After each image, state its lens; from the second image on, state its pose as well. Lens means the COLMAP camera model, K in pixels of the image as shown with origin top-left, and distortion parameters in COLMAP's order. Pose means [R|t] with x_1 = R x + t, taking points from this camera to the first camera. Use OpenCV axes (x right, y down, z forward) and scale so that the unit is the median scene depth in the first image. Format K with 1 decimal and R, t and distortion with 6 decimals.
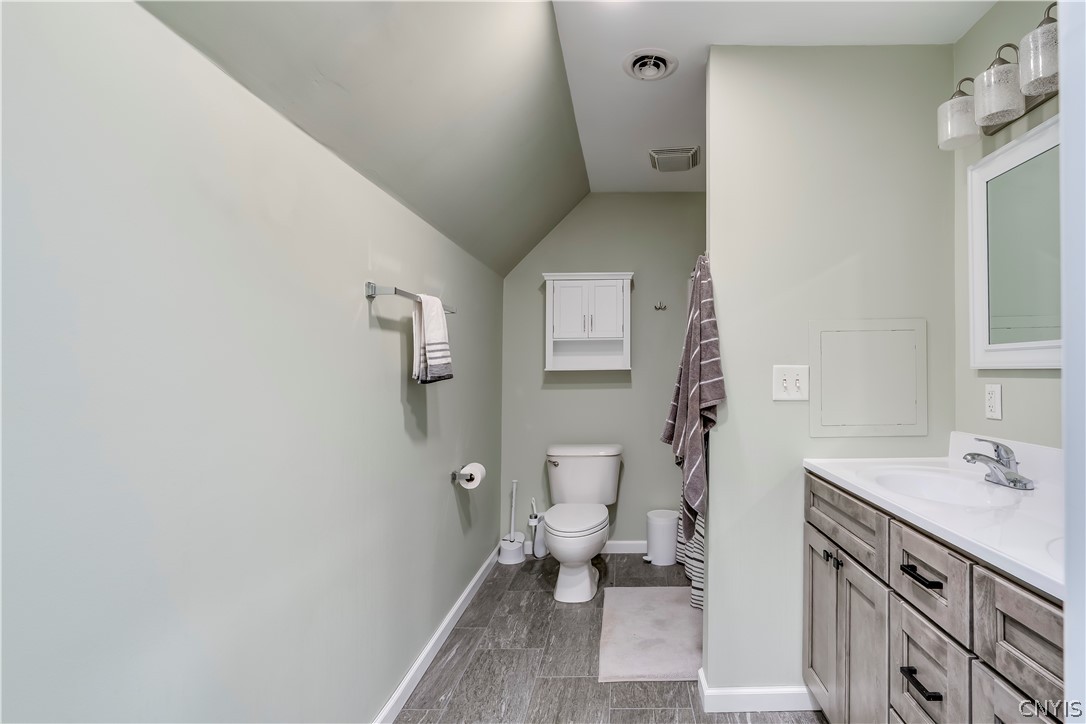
lens RADIAL K [[513.2, 0, 627.9], [0, 513.2, 368.5], [0, 0, 1]] dist [-0.013591, 0.001447]
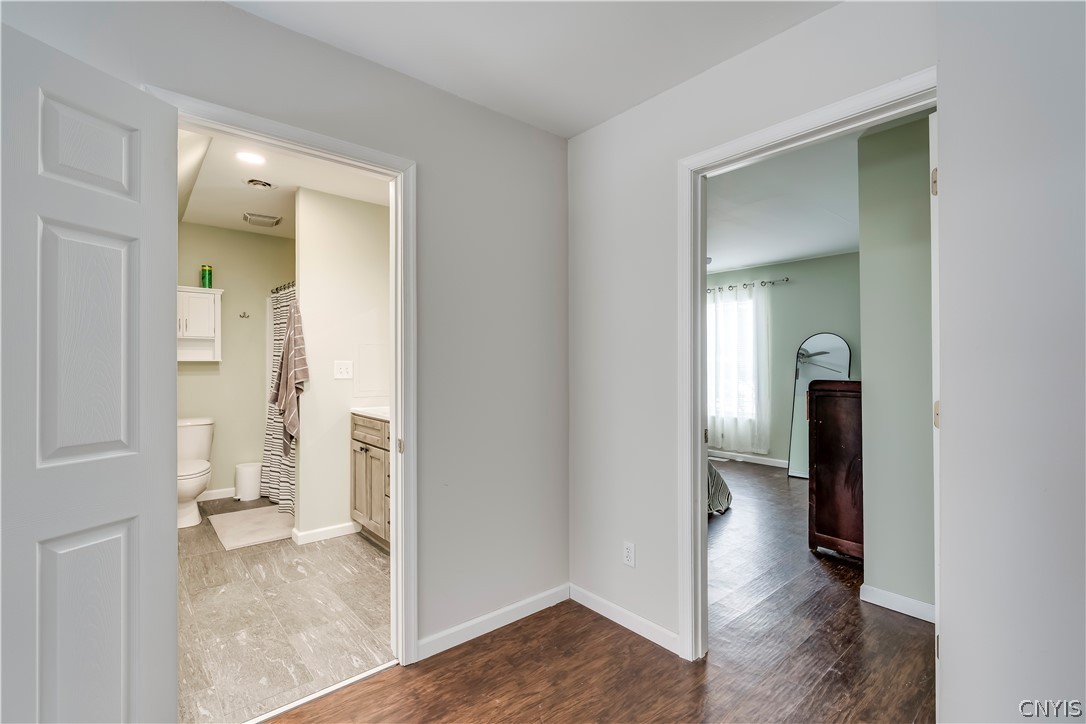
lens RADIAL K [[486.9, 0, 540.1], [0, 486.9, 372.3], [0, 0, 1]] dist [-0.015347, 0.003736]
pose [[0.765355, -0.008821, 0.643548, -0.300316], [-0.009328, 0.999649, 0.024796, -0.013914], [-0.643541, -0.024980, 0.765004, -0.895580]]
